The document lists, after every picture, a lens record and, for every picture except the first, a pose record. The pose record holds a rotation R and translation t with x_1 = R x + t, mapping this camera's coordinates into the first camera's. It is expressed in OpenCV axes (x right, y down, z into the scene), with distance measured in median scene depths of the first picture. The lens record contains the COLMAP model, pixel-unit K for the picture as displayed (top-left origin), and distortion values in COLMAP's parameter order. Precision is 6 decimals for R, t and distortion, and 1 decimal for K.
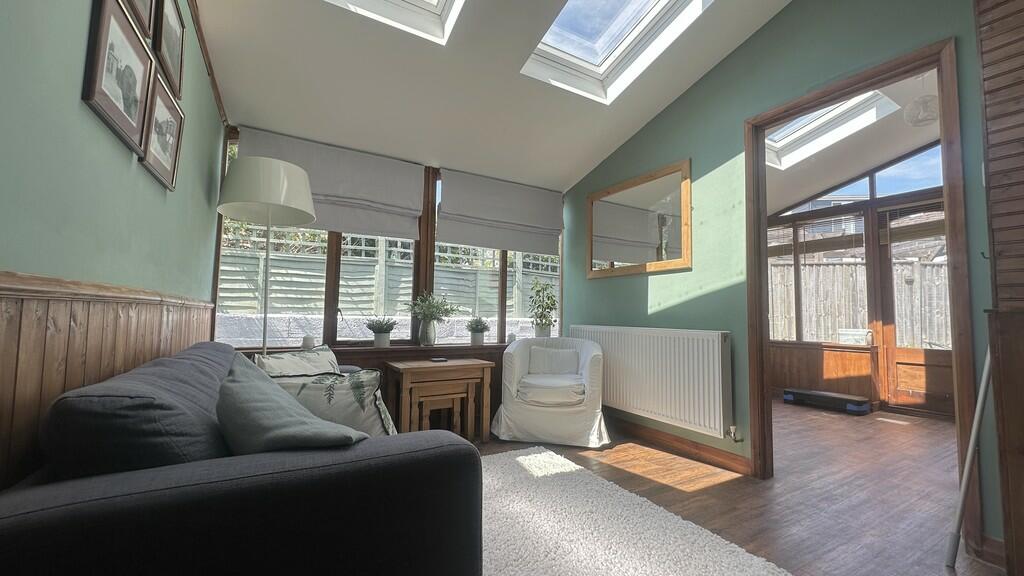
lens RADIAL K [[407.8, 0, 509.9], [0, 407.8, 287.5], [0, 0, 1]] dist [-0.001632, -0.000058]
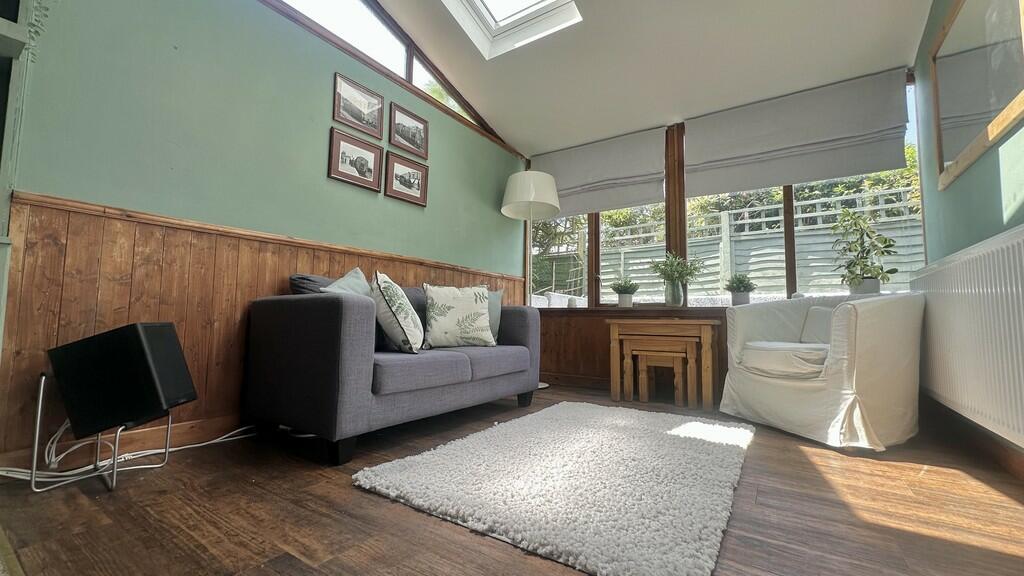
lens RADIAL K [[407.8, 0, 509.9], [0, 407.8, 287.5], [0, 0, 1]] dist [-0.001632, -0.000058]
pose [[0.434840, -0.080390, -0.896912, 0.541043], [0.054147, 0.996539, -0.063067, 0.148327], [0.898878, -0.021141, 0.437688, 0.255158]]
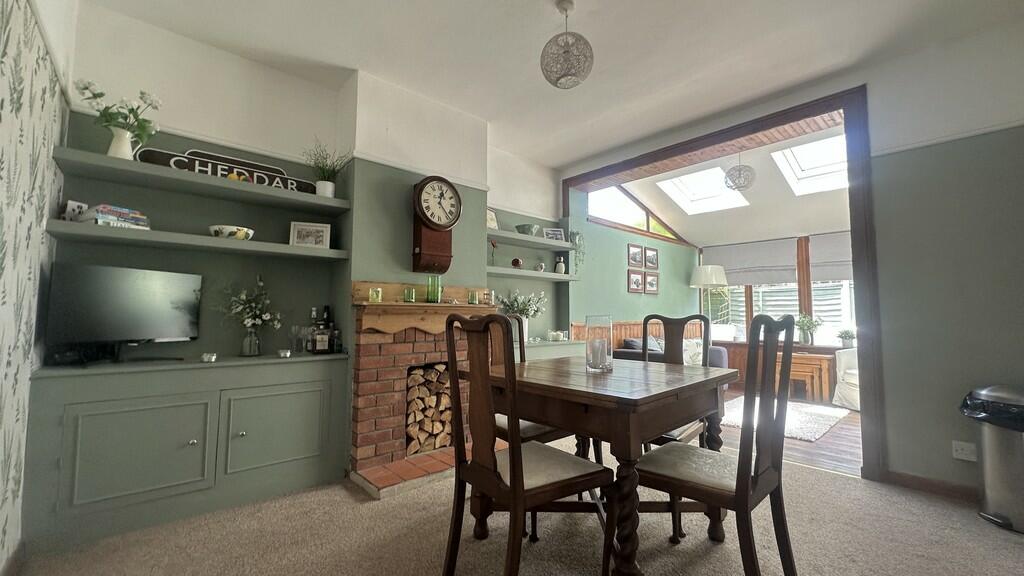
lens RADIAL K [[407.8, 0, 509.9], [0, 407.8, 287.5], [0, 0, 1]] dist [-0.001632, -0.000058]
pose [[0.205832, -0.081840, -0.975159, 1.323433], [0.064684, 0.995455, -0.069891, -0.062204], [0.976447, -0.048691, 0.210190, -0.584704]]
